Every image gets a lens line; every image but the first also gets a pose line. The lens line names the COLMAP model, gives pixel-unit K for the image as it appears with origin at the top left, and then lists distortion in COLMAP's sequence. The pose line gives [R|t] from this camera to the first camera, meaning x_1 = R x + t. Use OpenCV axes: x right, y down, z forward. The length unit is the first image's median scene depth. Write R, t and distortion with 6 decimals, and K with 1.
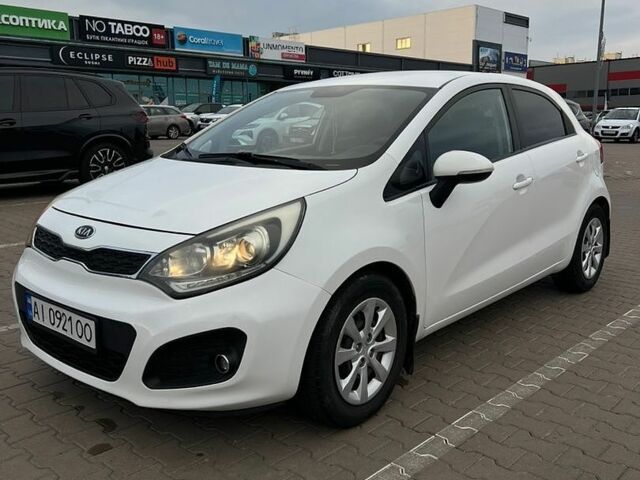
lens RADIAL K [[648.7, 0, 306.0], [0, 648.7, 230.0], [0, 0, 1]] dist [0.097593, -0.362157]
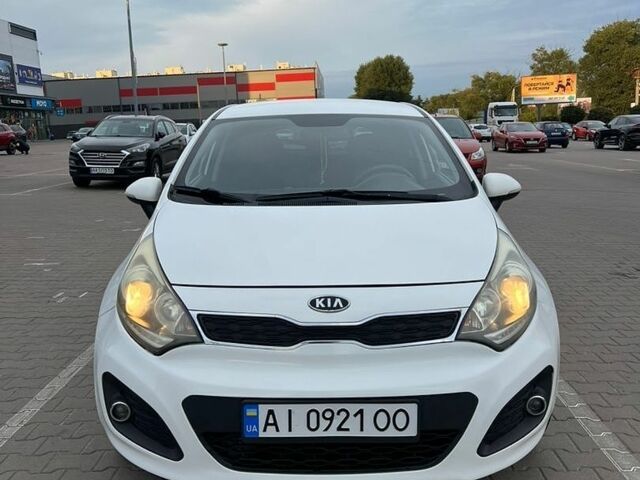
lens RADIAL K [[636.7, 0, 309.6], [0, 636.7, 240.0], [0, 0, 1]] dist [0.080859, -0.118020]
pose [[0.746916, -0.133048, 0.651472, -0.055585], [0.135025, 0.989712, 0.047319, -0.007443], [-0.651065, 0.052622, 0.757196, 0.027026]]
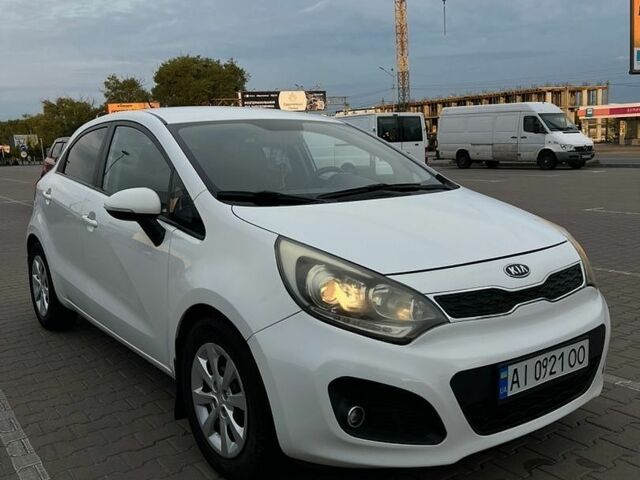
lens RADIAL K [[636.7, 0, 309.6], [0, 636.7, 240.0], [0, 0, 1]] dist [0.080859, -0.118020]
pose [[0.216623, -0.159698, 0.963105, -0.082064], [0.203348, 0.972272, 0.115481, -0.013112], [-0.954843, 0.170830, 0.243091, 0.068222]]
